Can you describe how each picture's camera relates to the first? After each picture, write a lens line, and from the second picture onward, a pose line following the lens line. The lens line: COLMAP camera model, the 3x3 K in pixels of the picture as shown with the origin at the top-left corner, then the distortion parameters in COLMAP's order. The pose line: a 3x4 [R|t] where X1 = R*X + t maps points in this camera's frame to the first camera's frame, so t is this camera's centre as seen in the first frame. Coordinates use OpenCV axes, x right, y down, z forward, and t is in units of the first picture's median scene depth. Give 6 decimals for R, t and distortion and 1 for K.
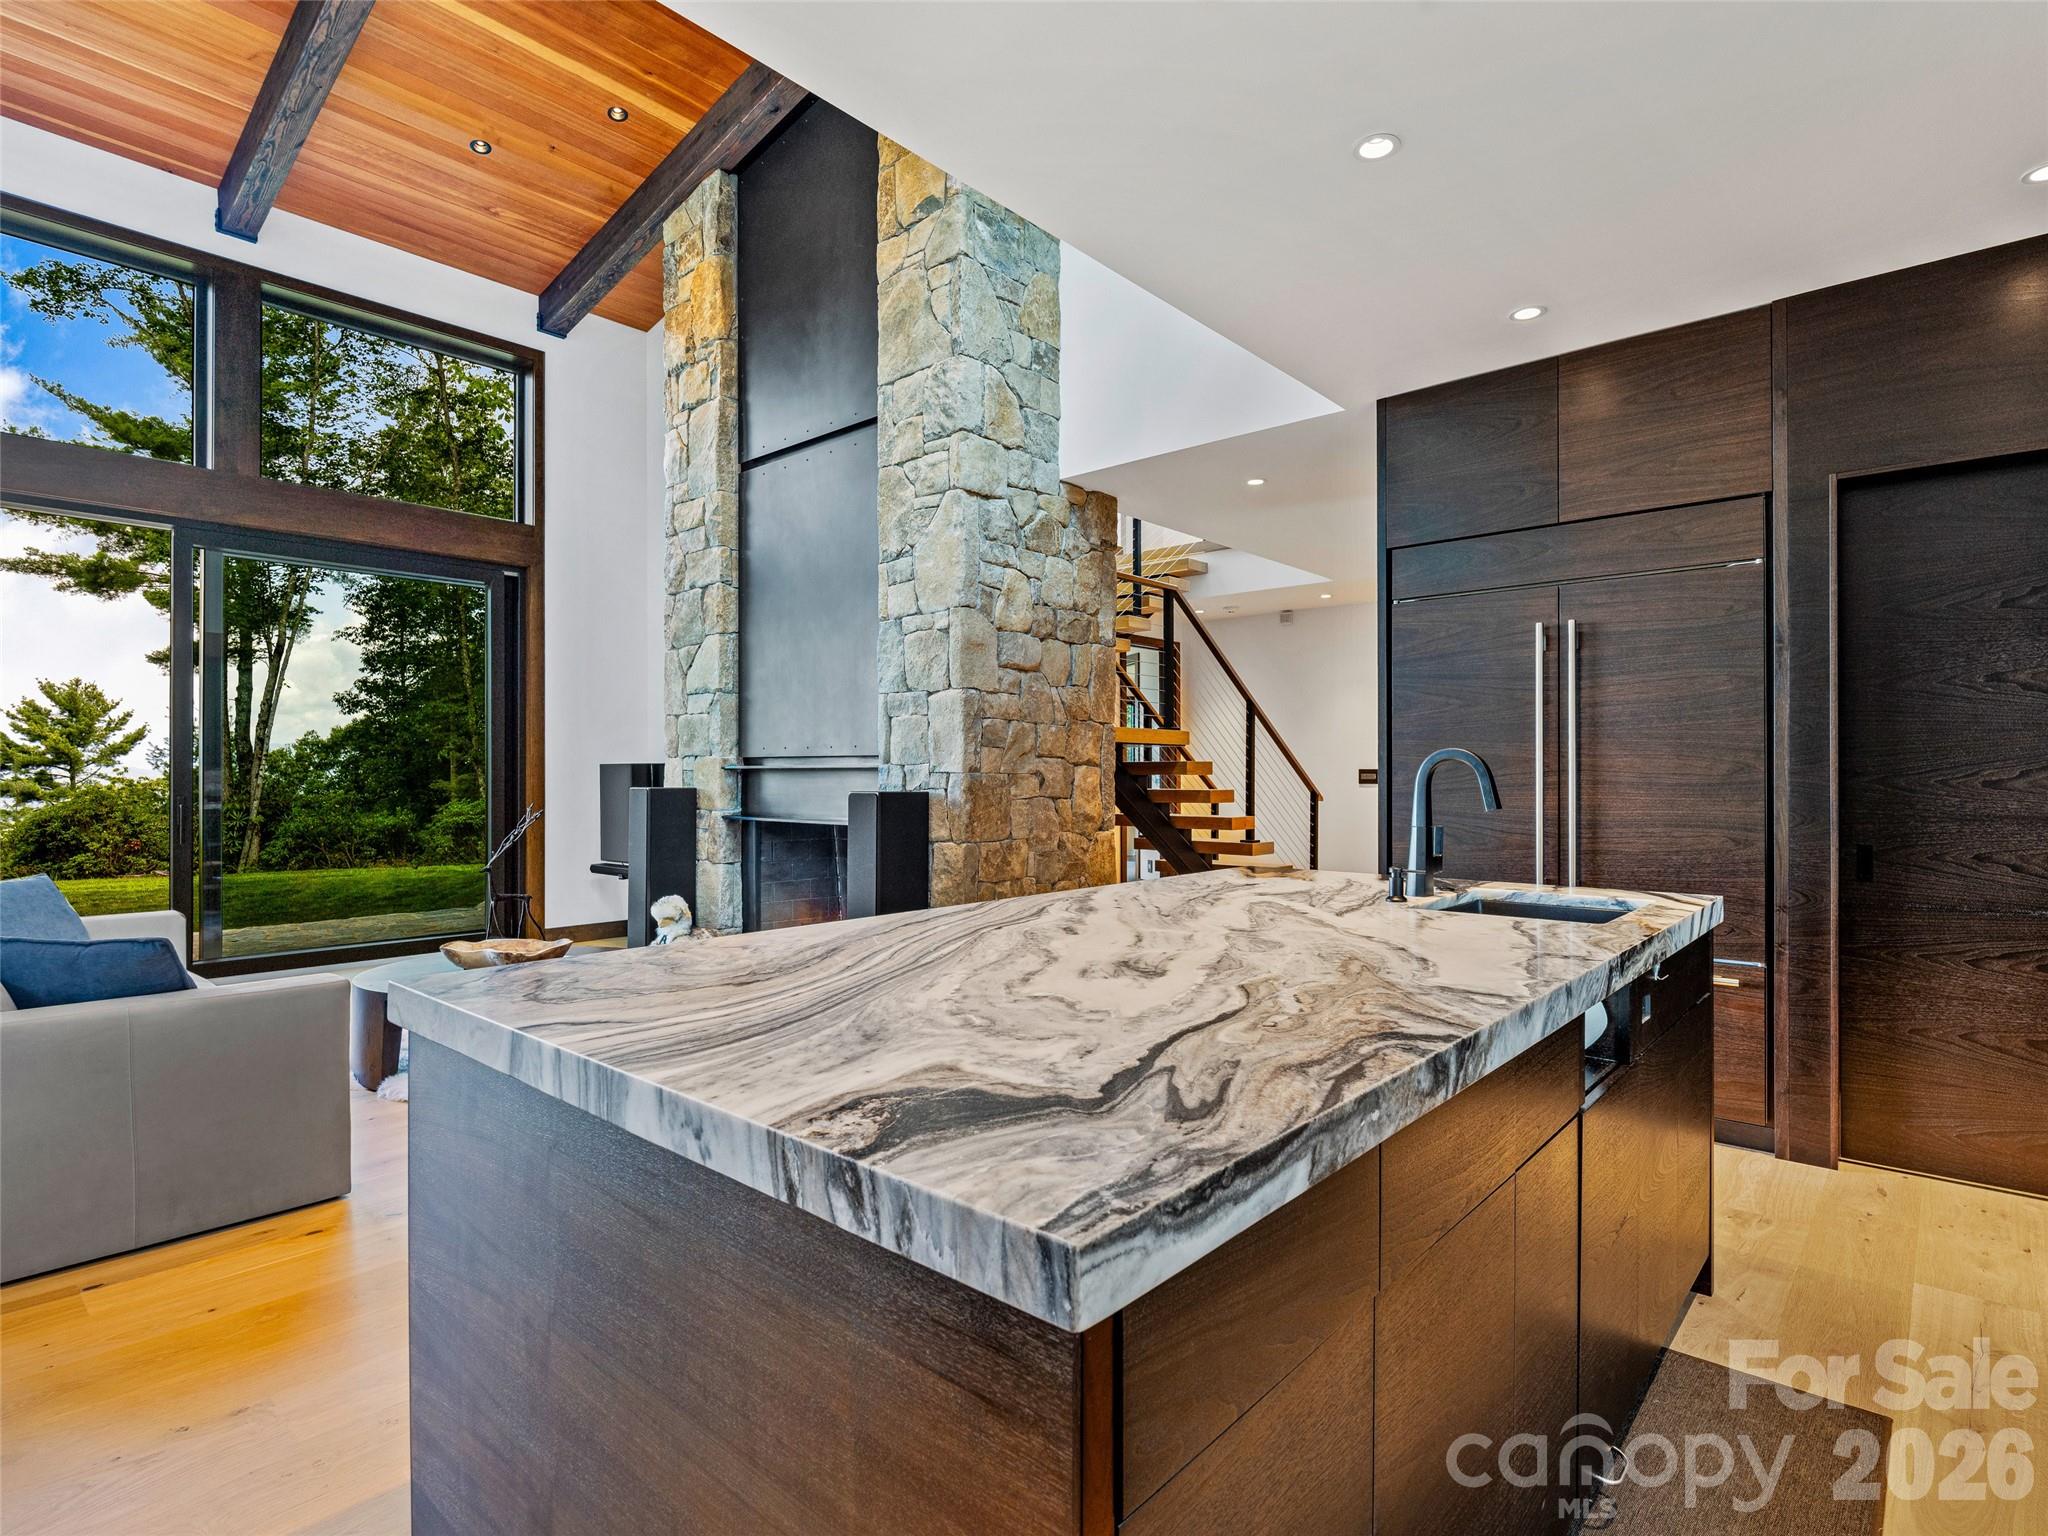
lens RADIAL K [[1048.3, 0, 1018.7], [0, 1048.3, 774.1], [0, 0, 1]] dist [0.006270, -0.007963]
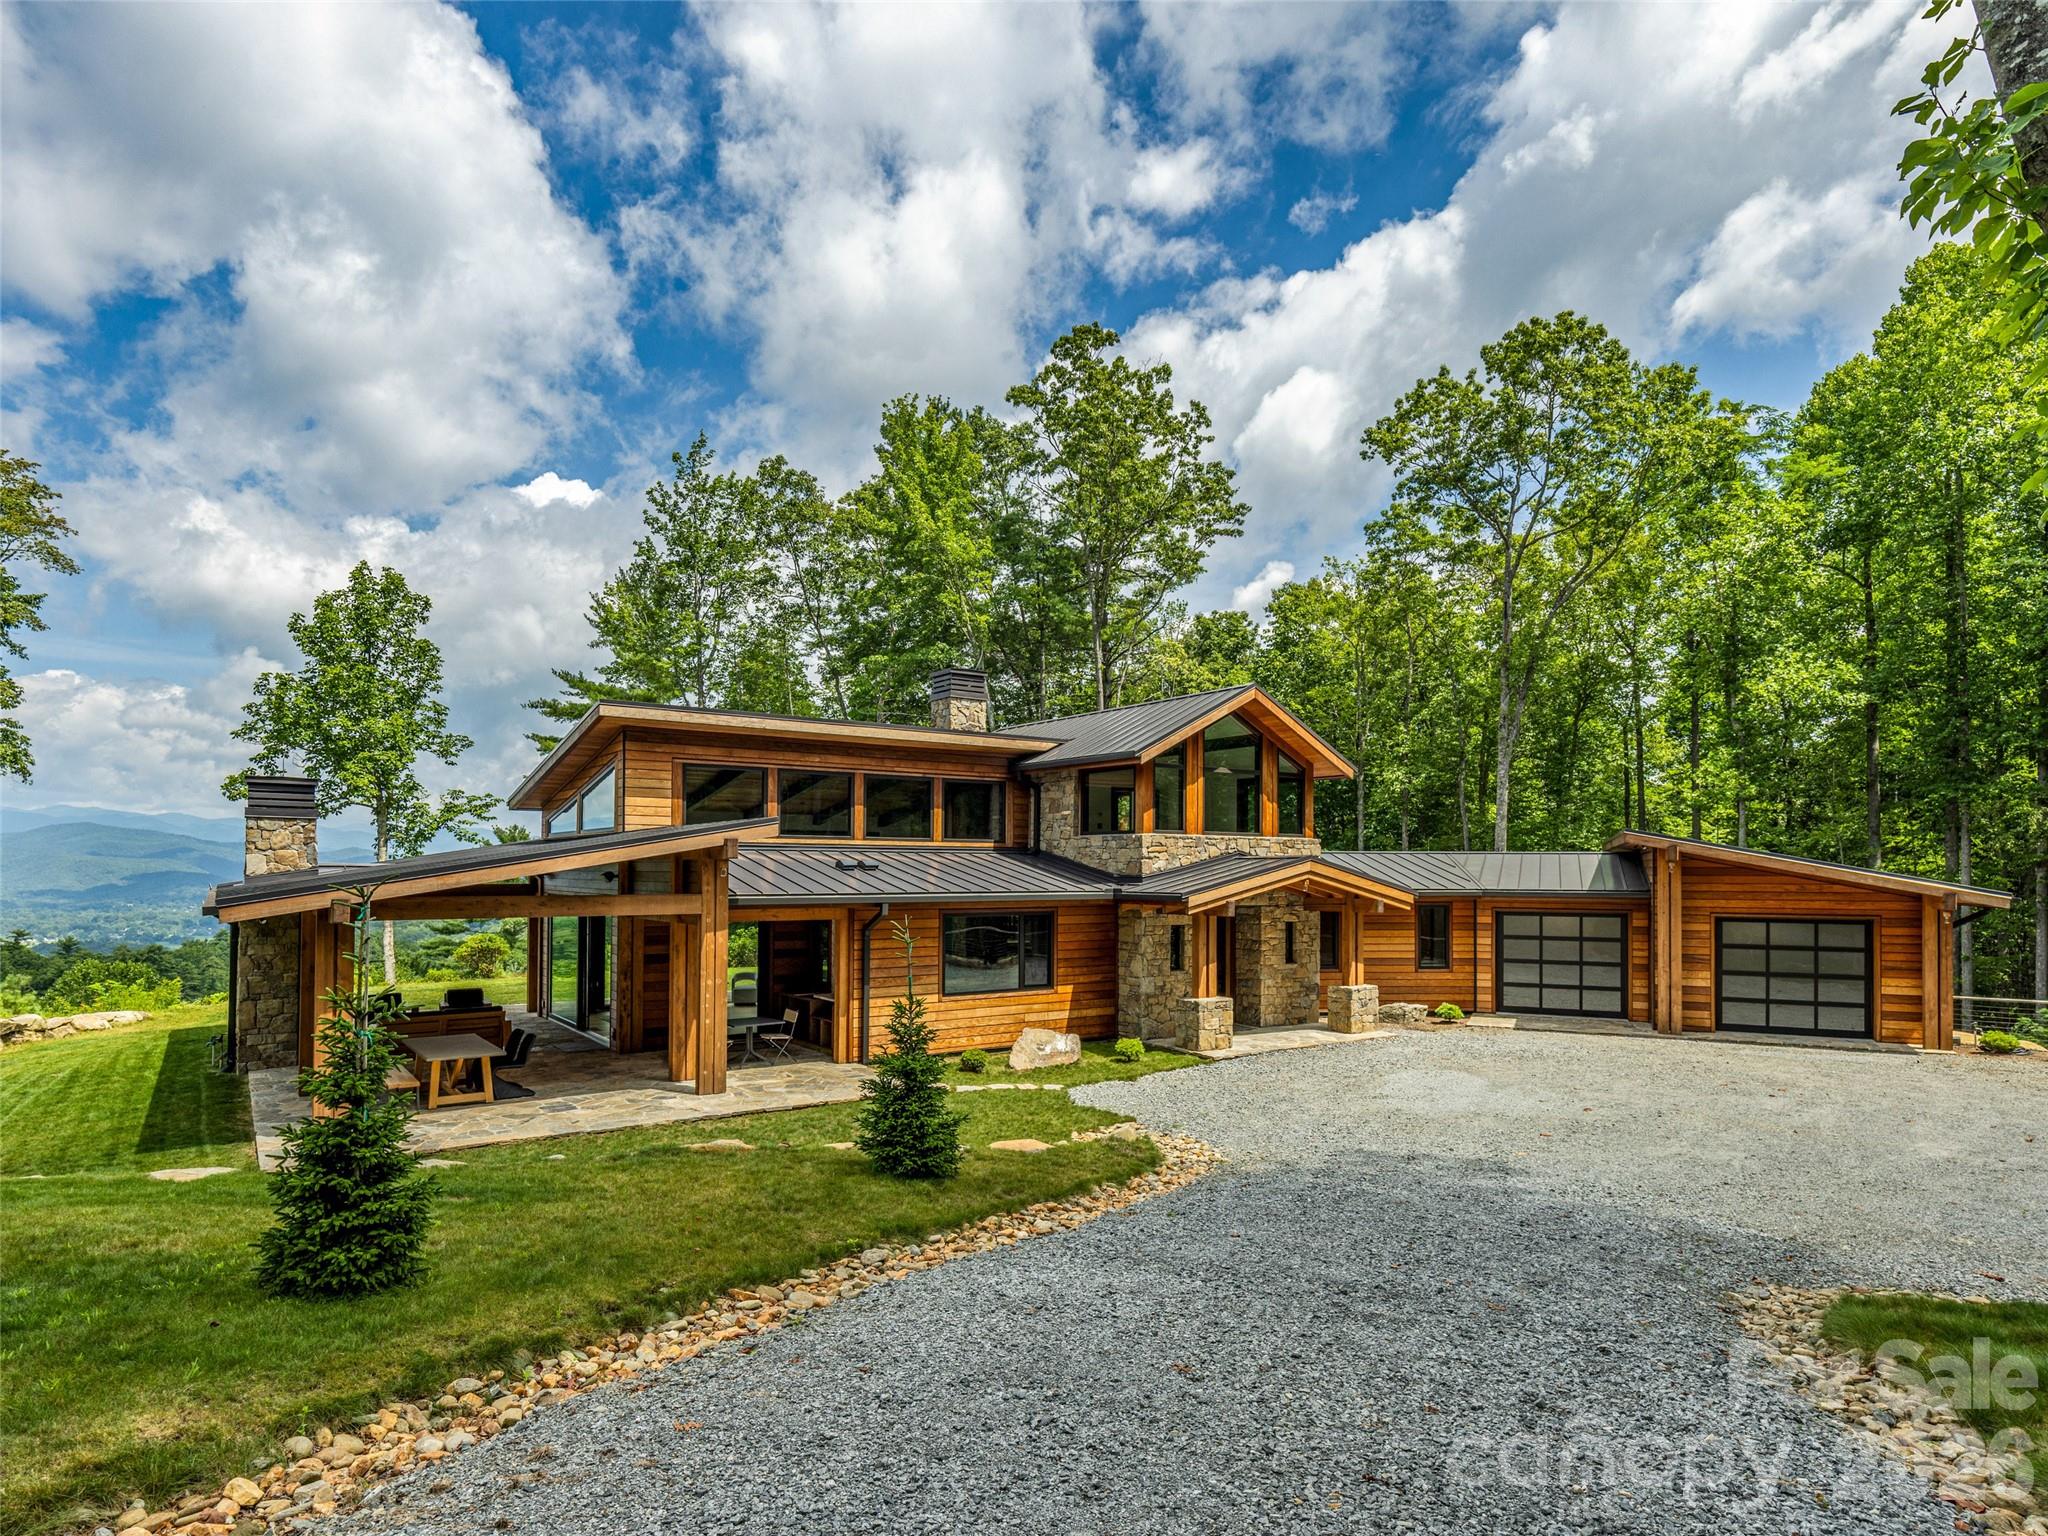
lens RADIAL K [[1133.9, 0, 995.8], [0, 1133.9, 853.3], [0, 0, 1]] dist [-0.004885, 0.003323]
pose [[0.970631, -0.001525, -0.240570, 1.050163], [-0.001293, 0.999932, -0.011556, -0.329757], [0.240571, 0.011527, 0.970563, -3.232669]]
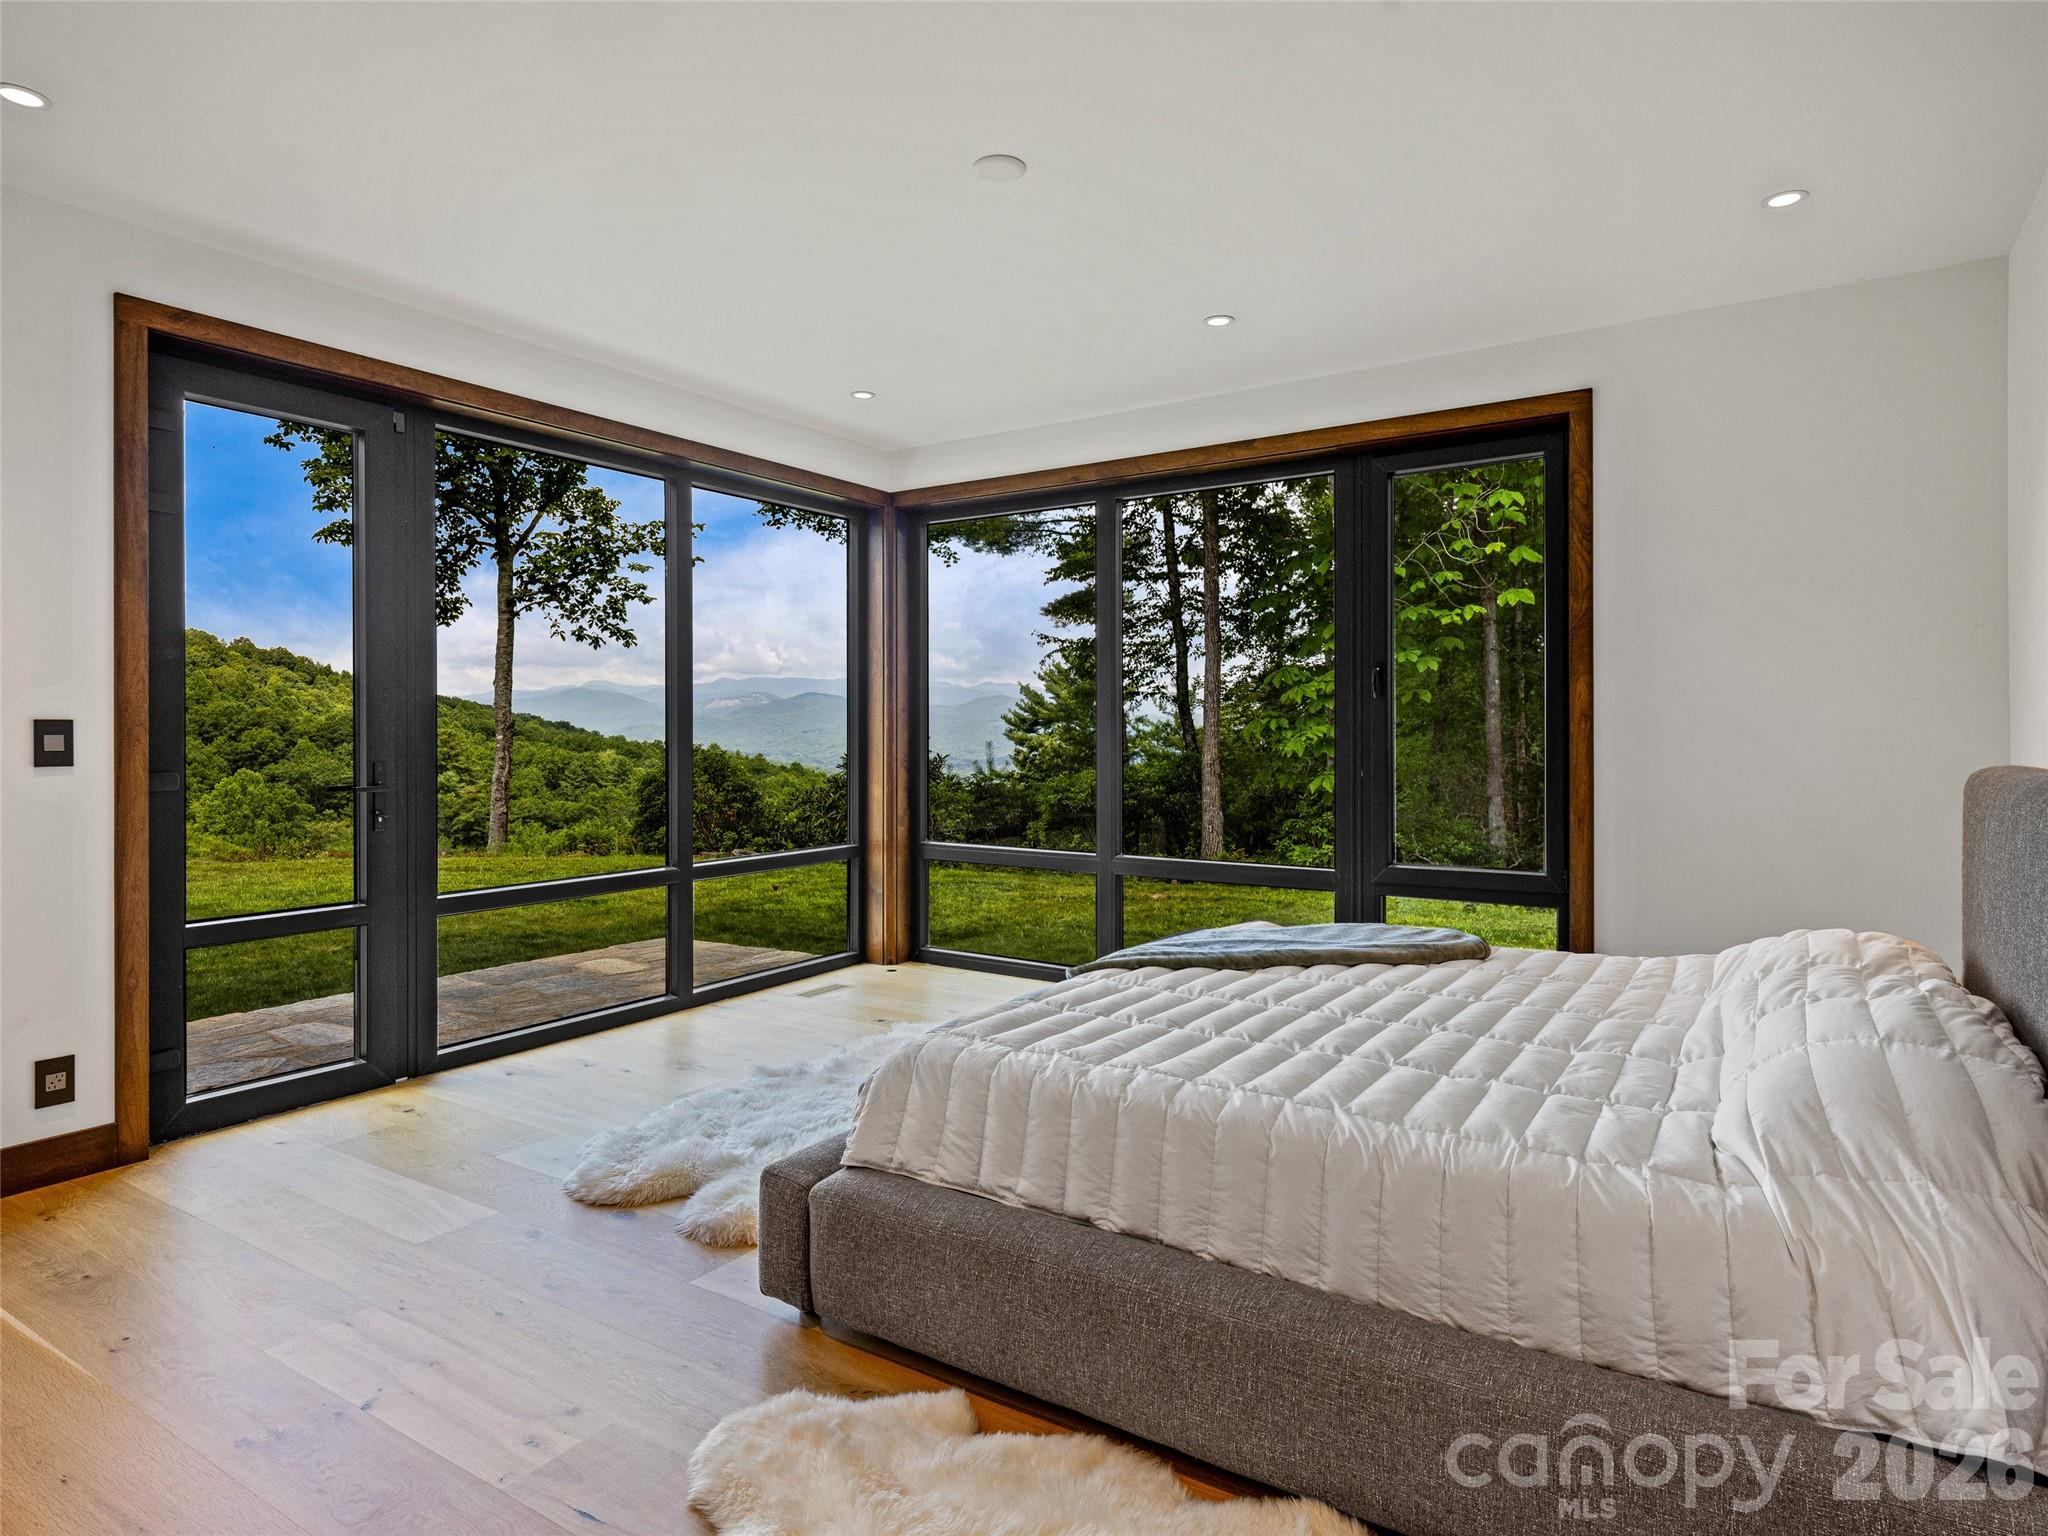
lens RADIAL K [[1158.8, 0, 1030.5], [0, 1158.8, 733.7], [0, 0, 1]] dist [0.015361, -0.009232]
pose [[0.623086, 0.001135, -0.782153, 0.078655], [0.002662, 0.999990, 0.003572, 0.001347], [0.782149, -0.004308, 0.623077, 1.881320]]
